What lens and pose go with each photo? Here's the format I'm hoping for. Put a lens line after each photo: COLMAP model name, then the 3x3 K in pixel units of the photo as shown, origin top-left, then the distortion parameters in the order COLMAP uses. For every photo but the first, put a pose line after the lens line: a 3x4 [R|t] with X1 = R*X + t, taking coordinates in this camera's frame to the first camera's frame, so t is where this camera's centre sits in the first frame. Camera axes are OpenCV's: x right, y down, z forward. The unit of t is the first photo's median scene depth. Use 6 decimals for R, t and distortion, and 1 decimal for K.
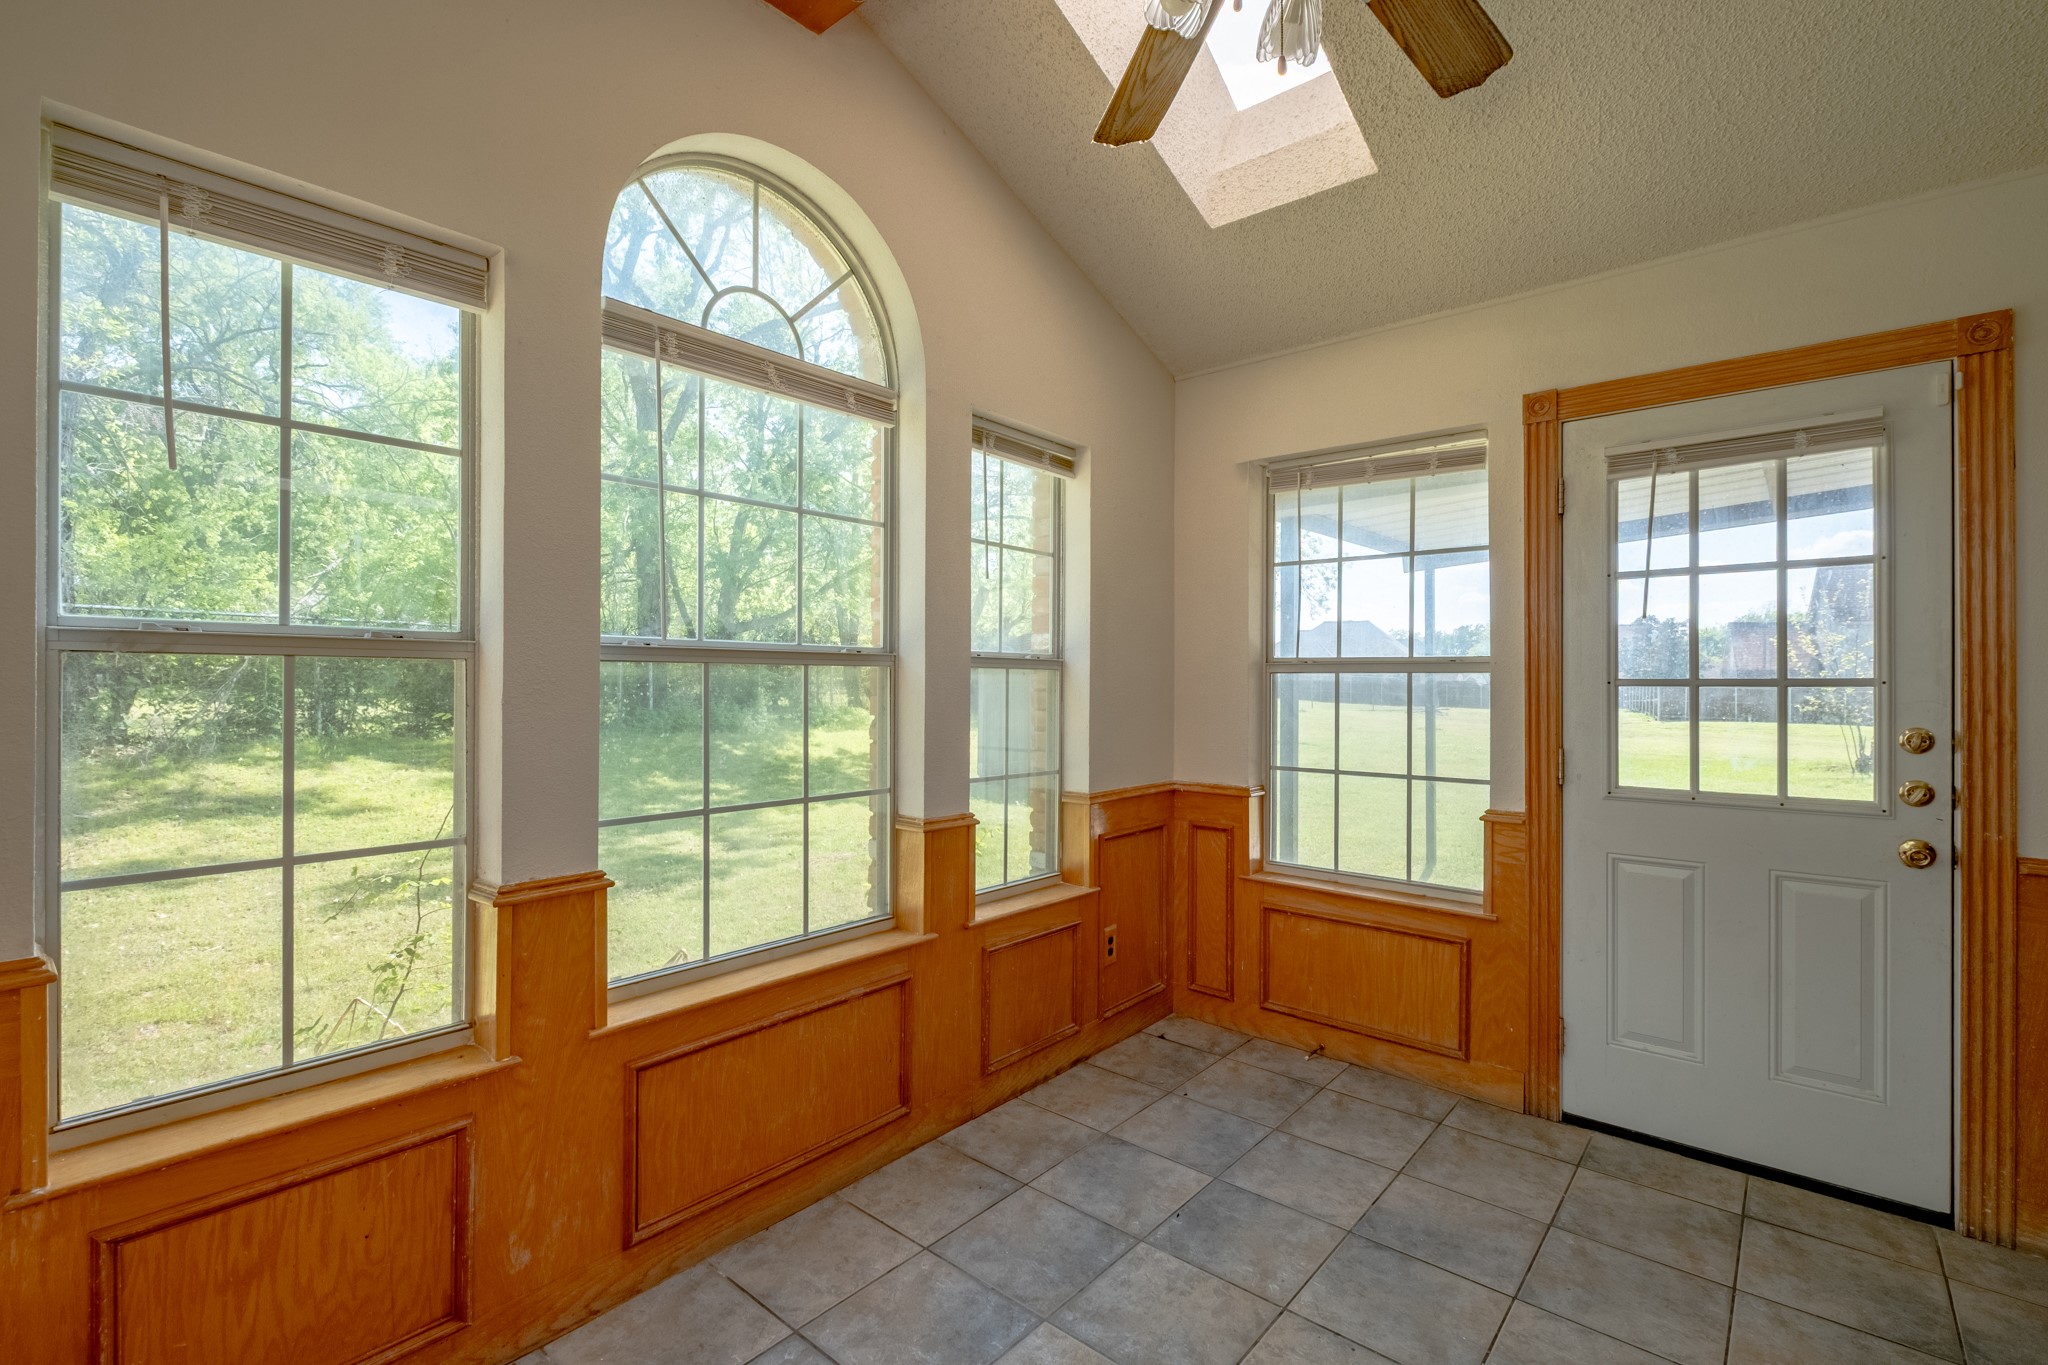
lens RADIAL K [[919.5, 0, 1025.0], [0, 919.5, 679.9], [0, 0, 1]] dist [0.012977, -0.004827]
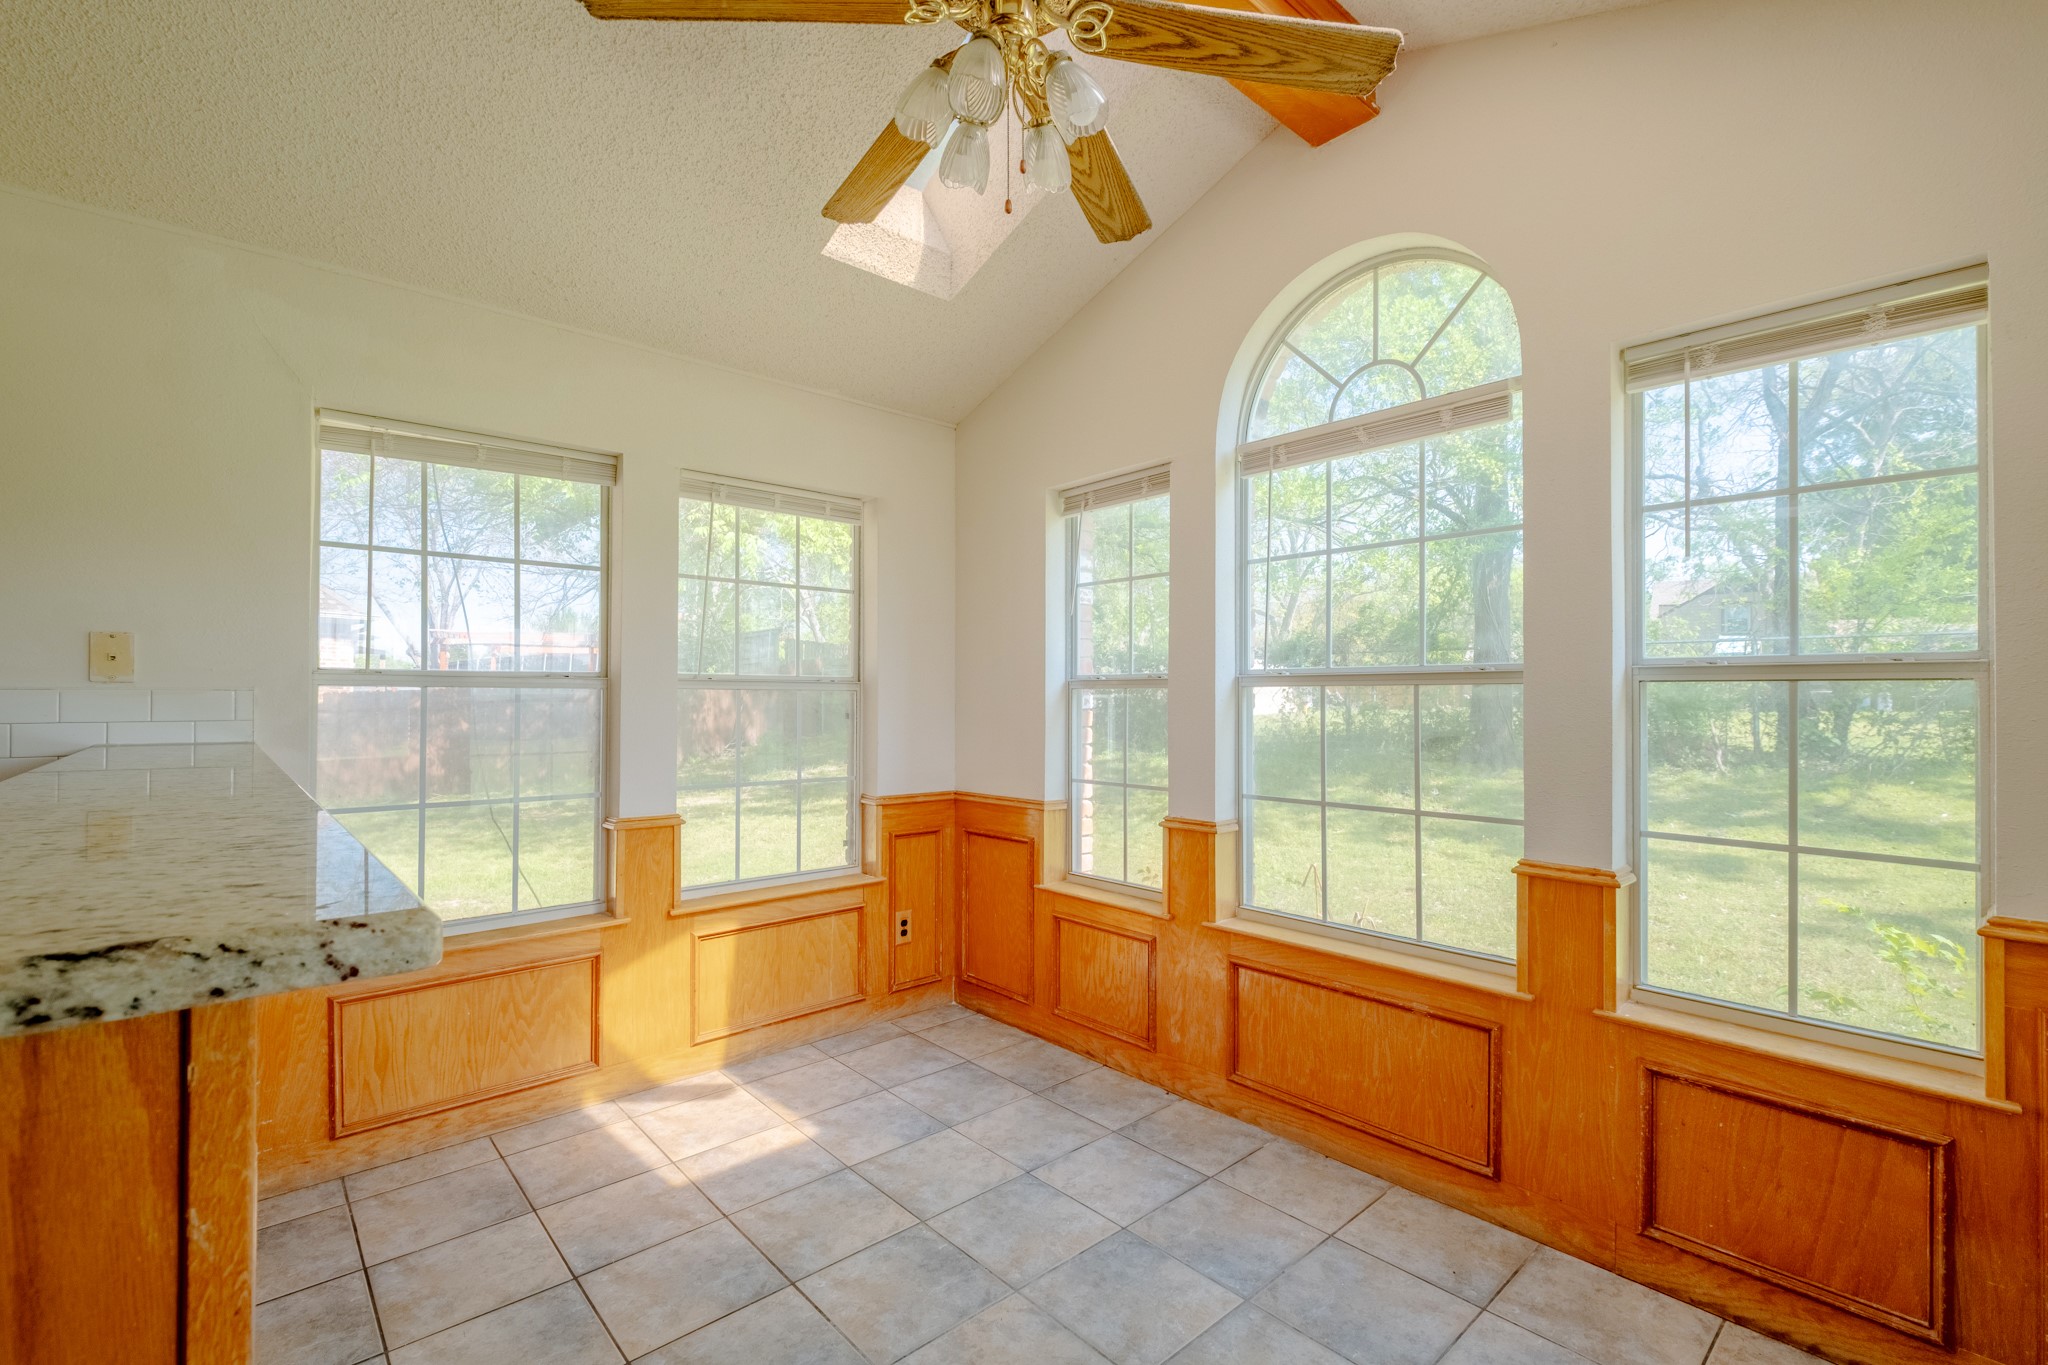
lens RADIAL K [[919.5, 0, 1026.8], [0, 919.5, 693.6], [0, 0, 1]] dist [0.012977, -0.004827]
pose [[-0.140581, -0.019077, -0.989885, 0.903879], [-0.003256, 0.999818, -0.018806, 0.016344], [0.990064, 0.000579, -0.140618, 0.728293]]
